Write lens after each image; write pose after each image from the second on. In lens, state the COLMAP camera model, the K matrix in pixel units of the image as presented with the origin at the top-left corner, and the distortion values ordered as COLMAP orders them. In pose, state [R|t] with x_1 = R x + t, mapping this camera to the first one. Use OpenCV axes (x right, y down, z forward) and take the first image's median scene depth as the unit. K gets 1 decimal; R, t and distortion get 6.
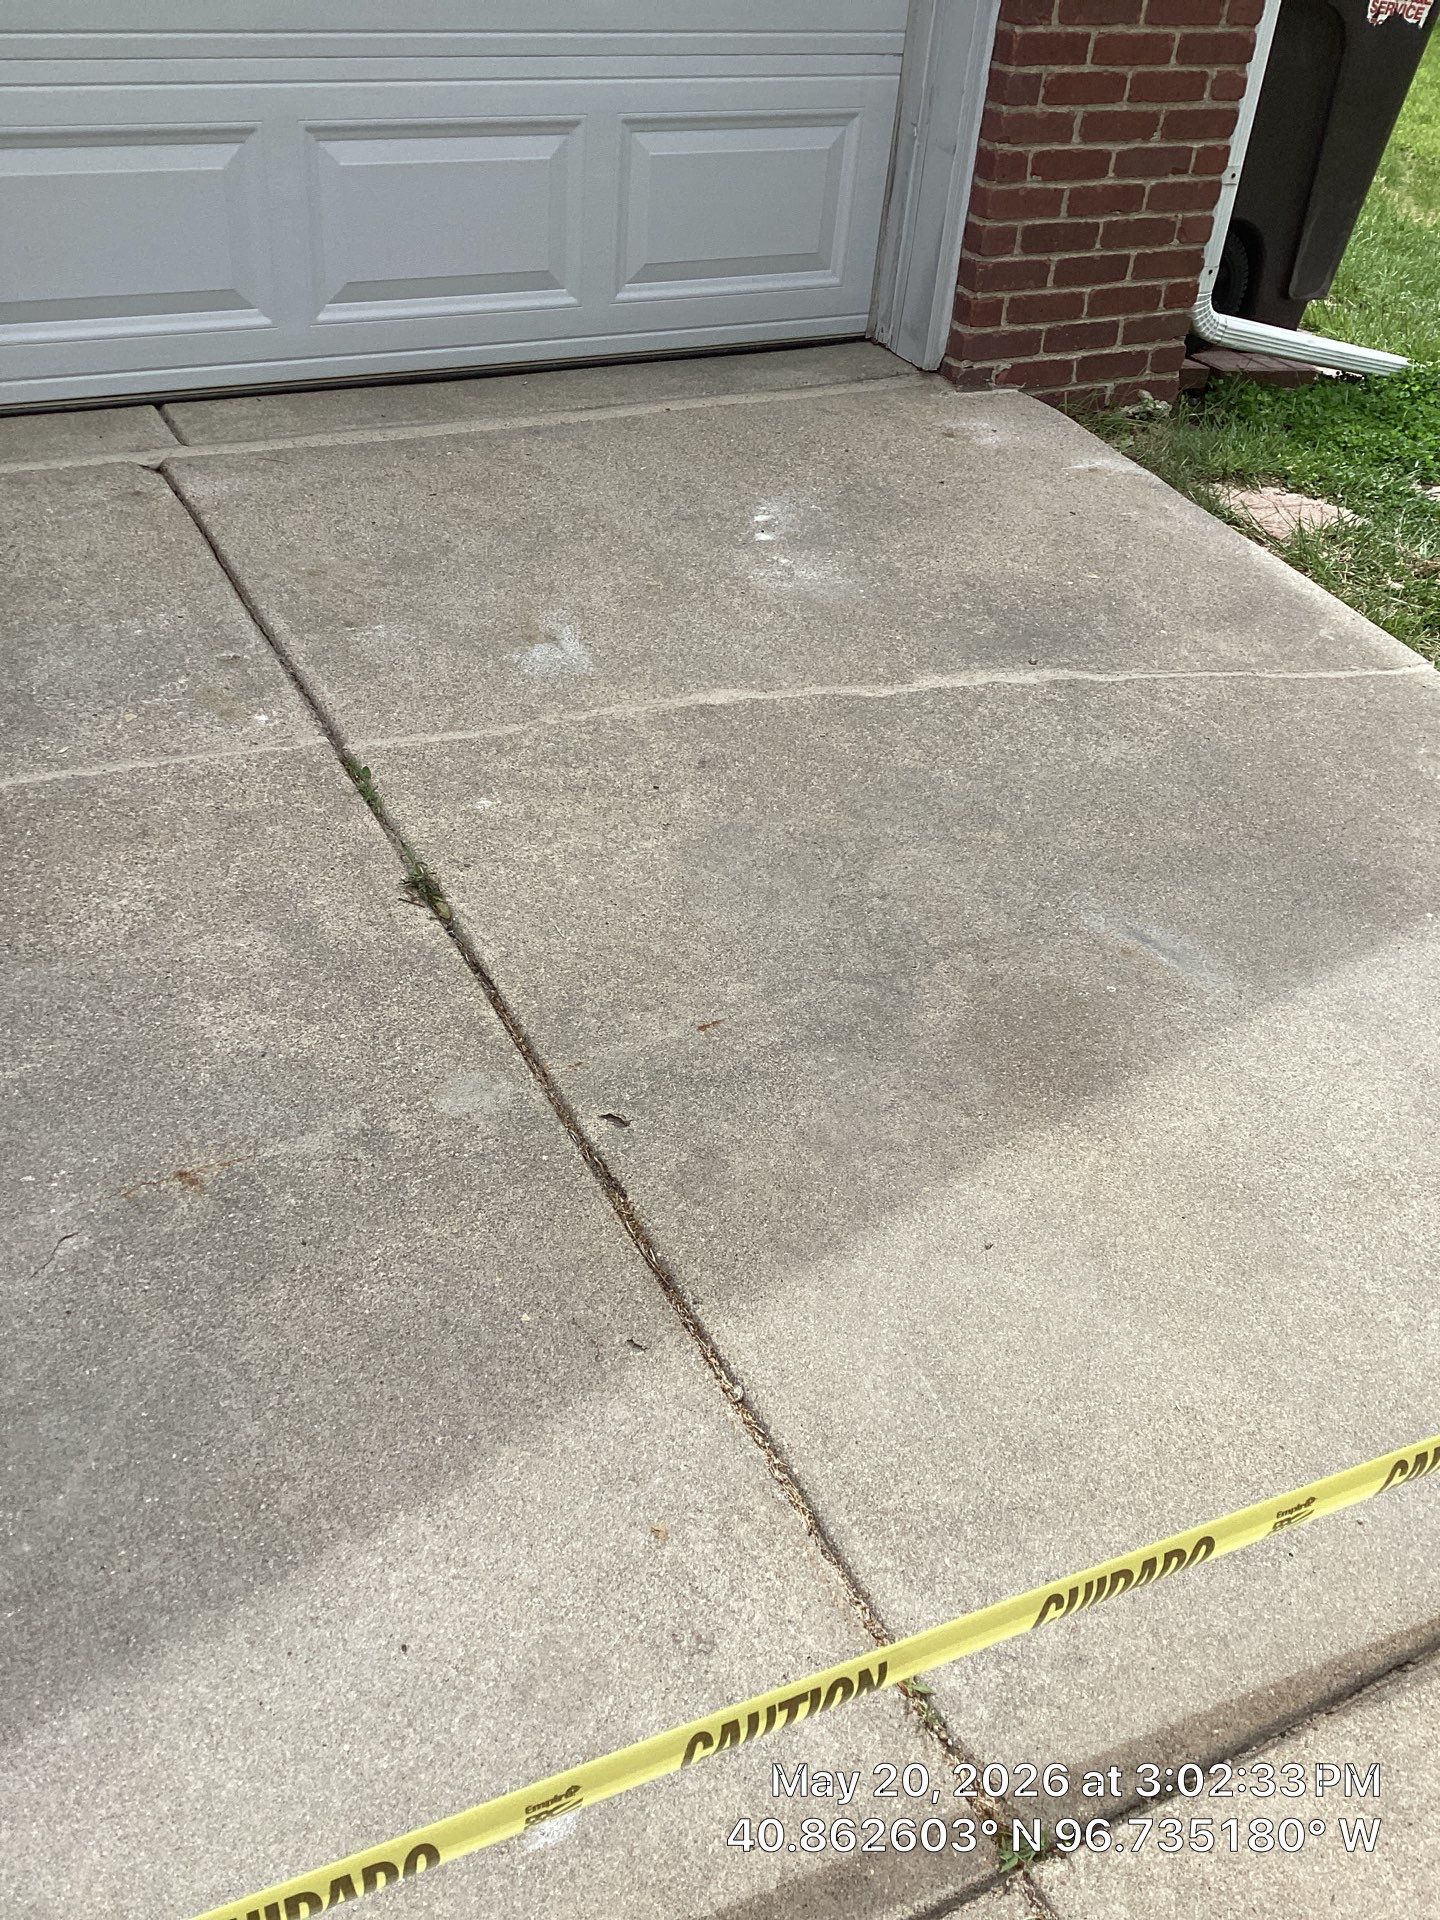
lens RADIAL K [[1669.7, 0, 695.4], [0, 1669.7, 967.4], [0, 0, 1]] dist [0.110724, -0.293789]
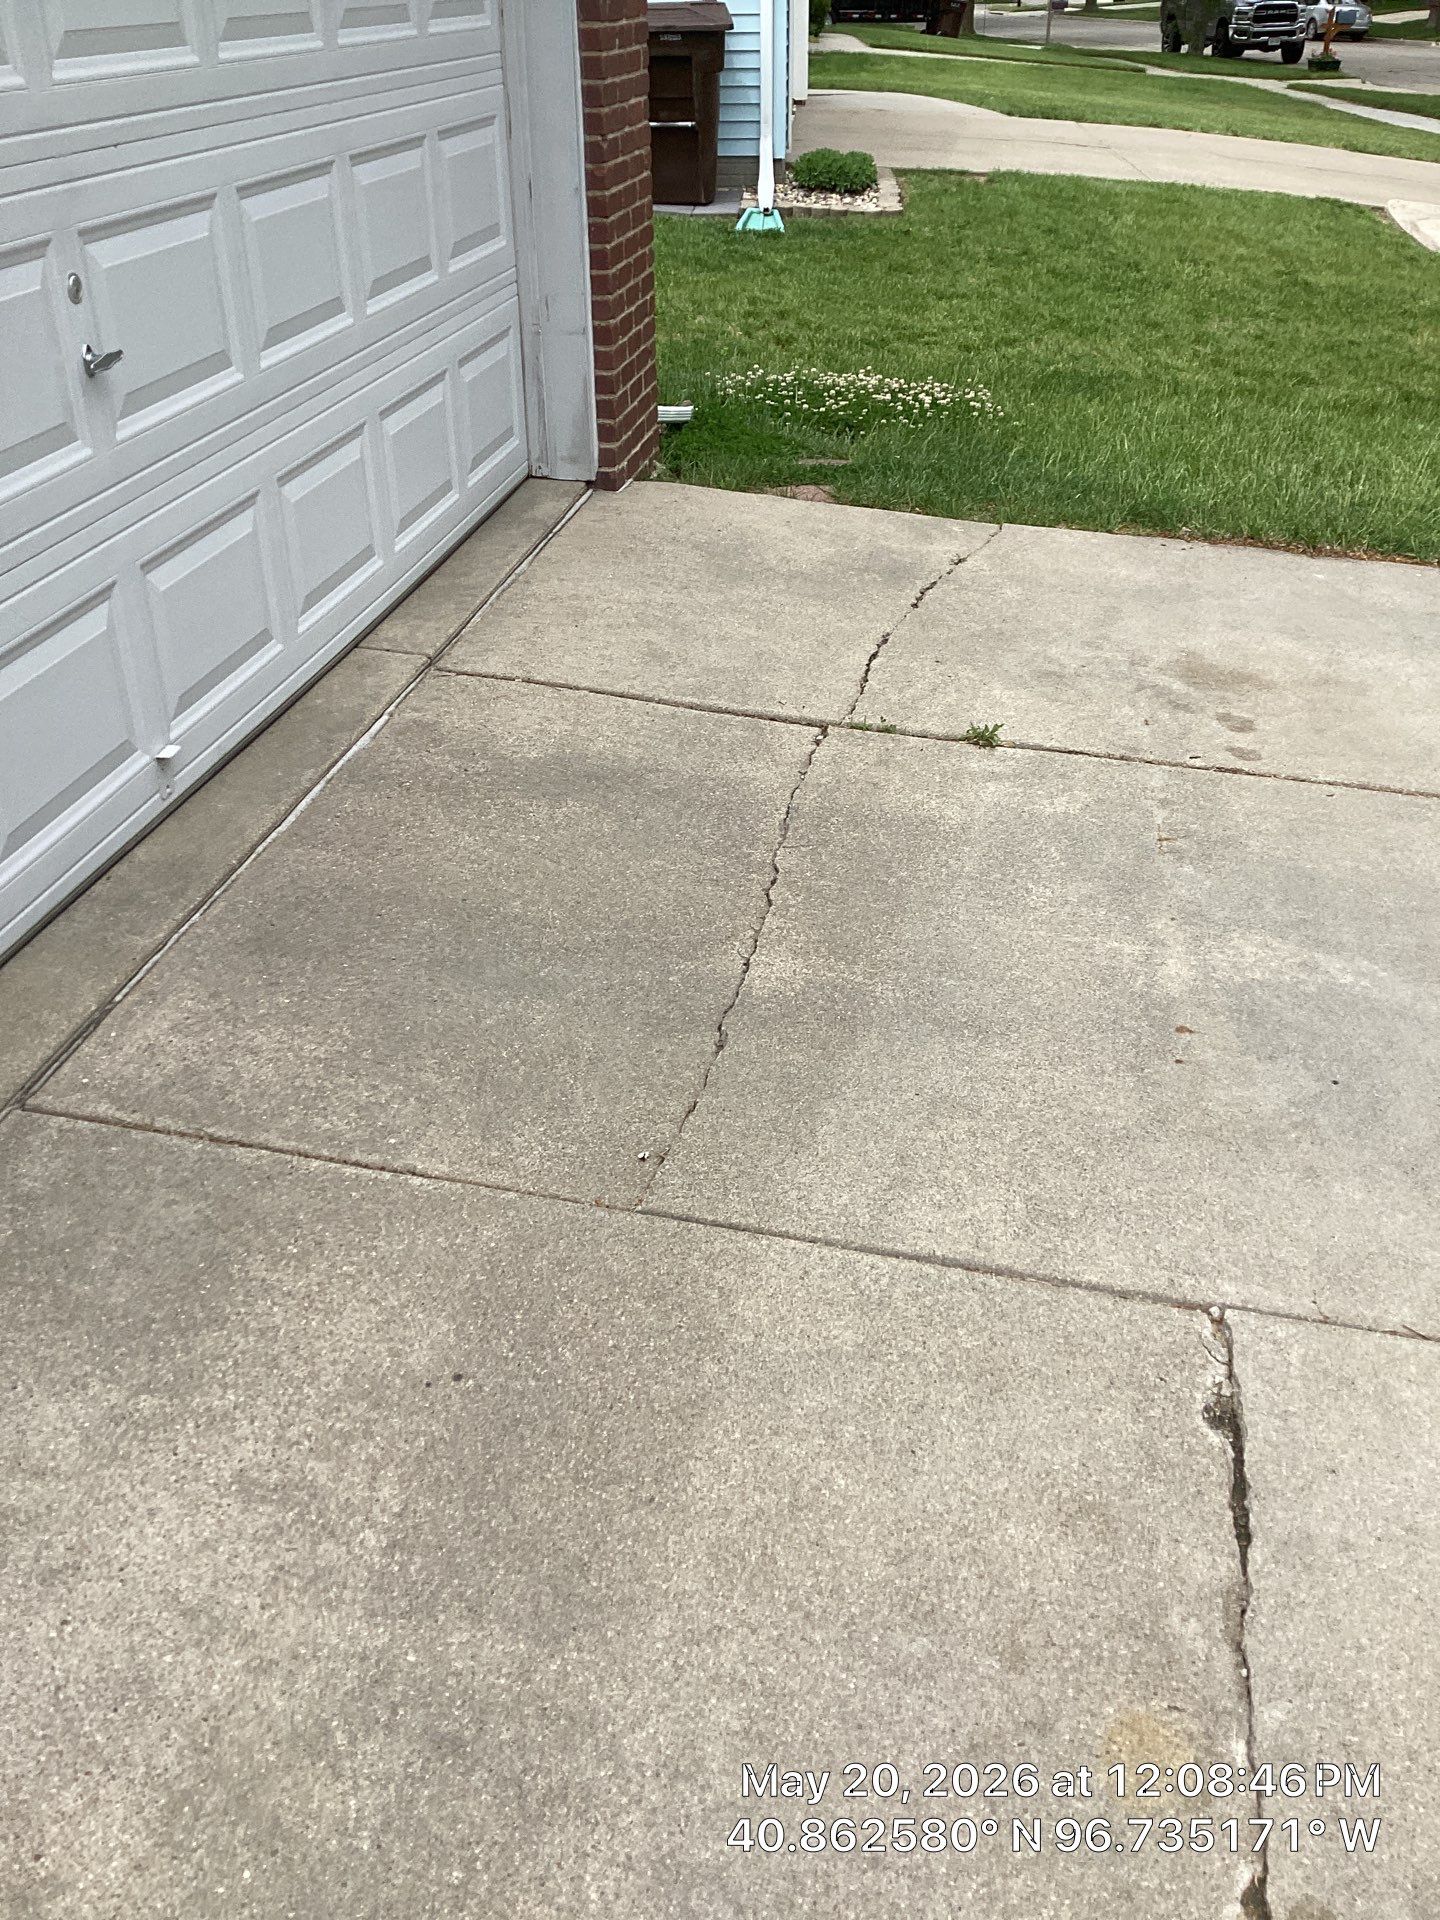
lens RADIAL K [[1662.2, 0, 714.8], [0, 1662.2, 963.7], [0, 0, 1]] dist [0.132662, -0.212192]
pose [[0.613025, -0.463860, 0.639558, -1.579443], [0.500171, 0.854482, 0.140319, -0.239697], [-0.611579, 0.233869, 0.755828, -0.139978]]
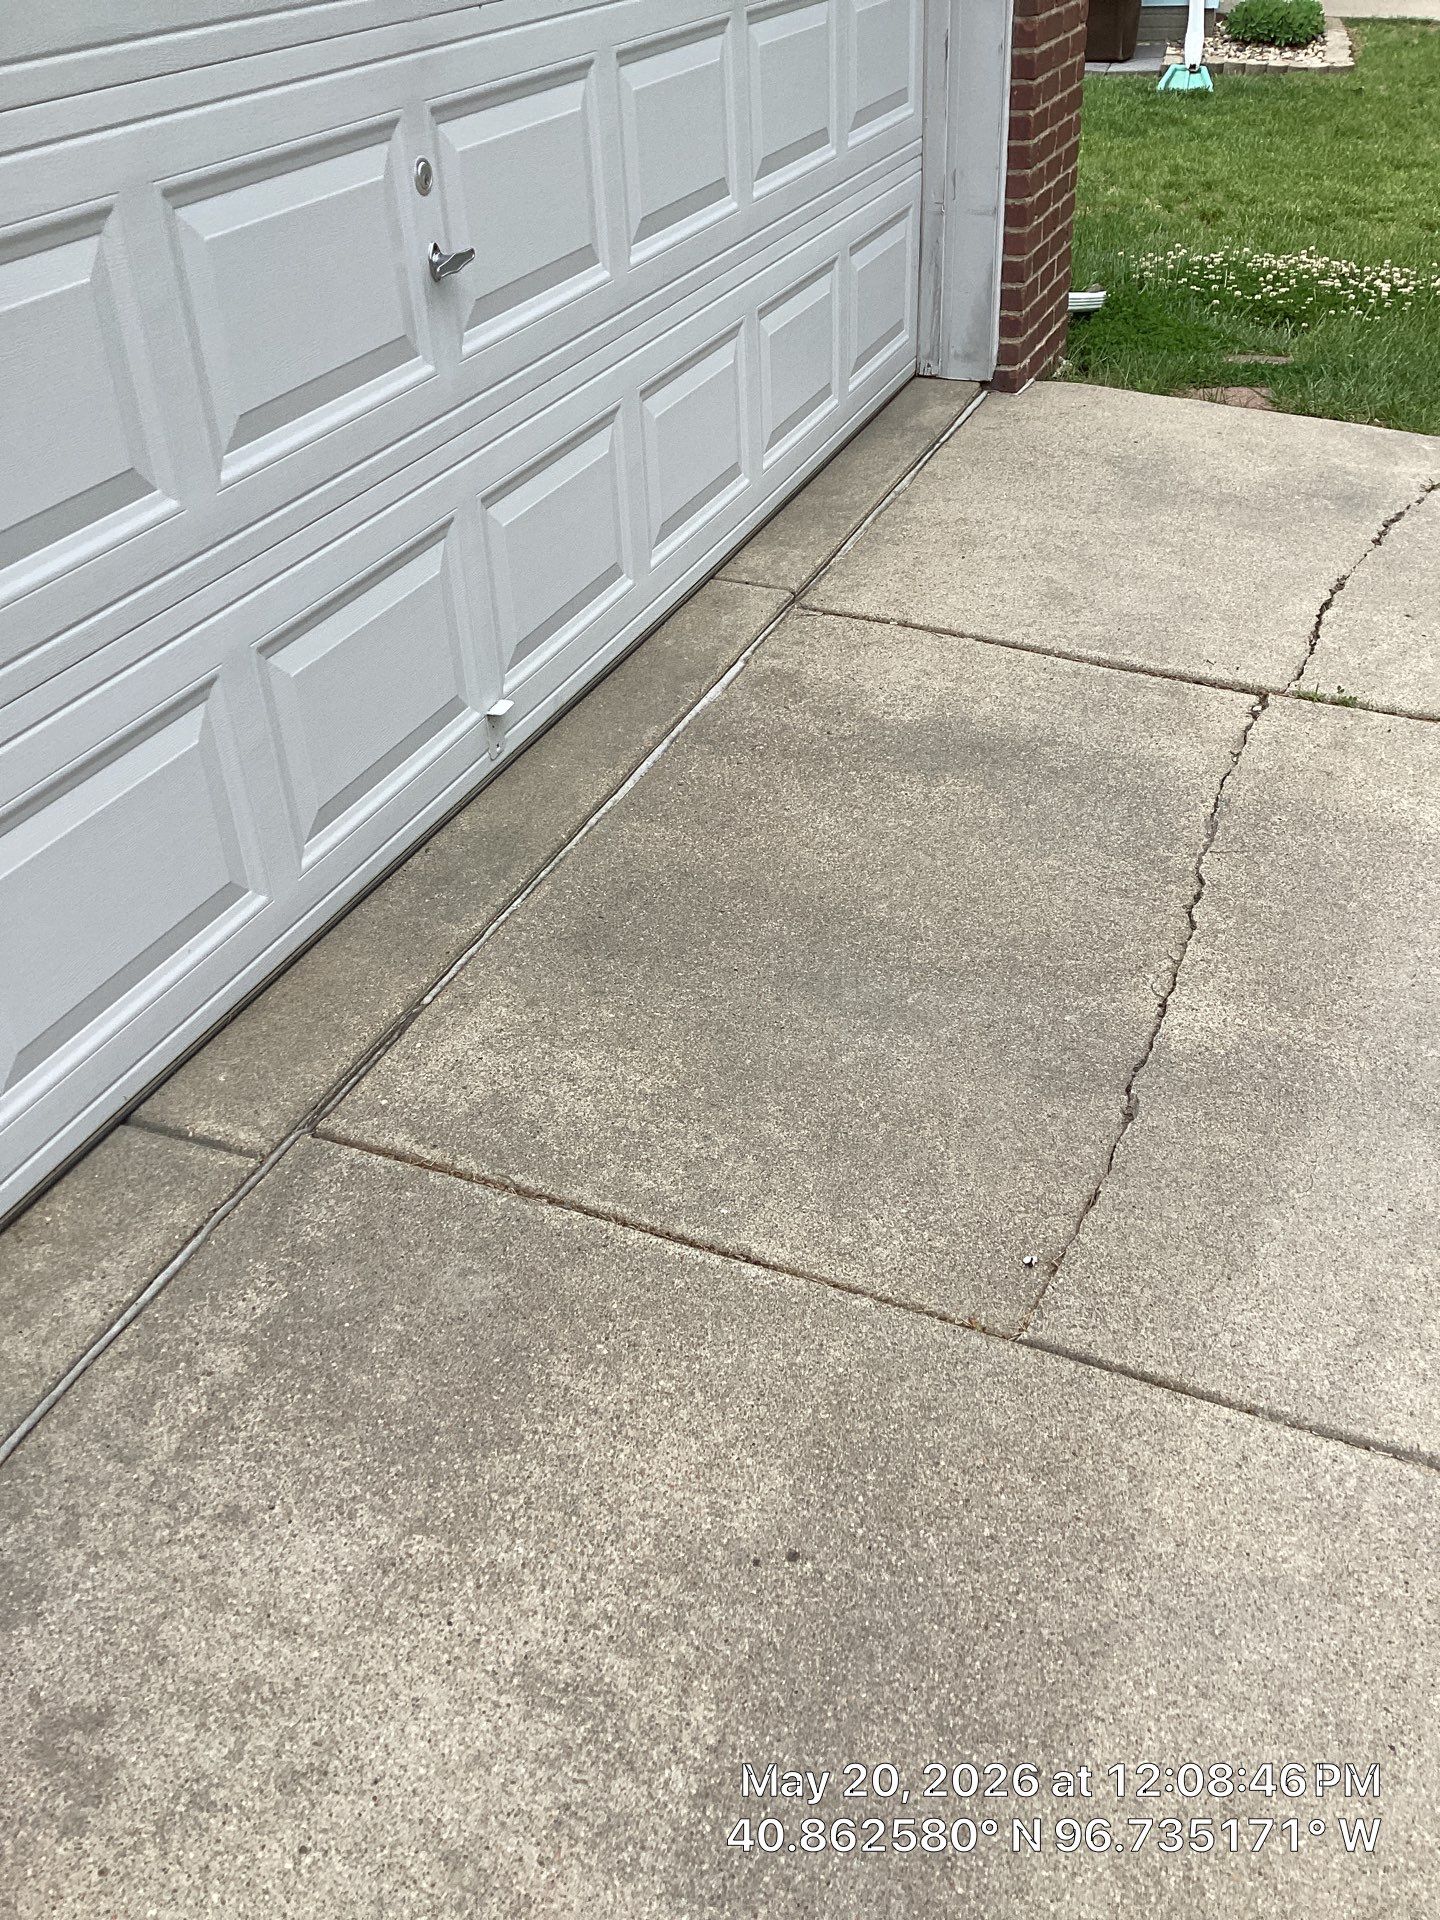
lens RADIAL K [[1776.7, 0, 751.9], [0, 1776.7, 926.3], [0, 0, 1]] dist [0.138622, -0.280705]
pose [[0.741051, -0.433538, 0.512727, -1.478878], [0.461903, 0.883374, 0.079345, -0.300079], [-0.487329, 0.178032, 0.854877, -0.015759]]
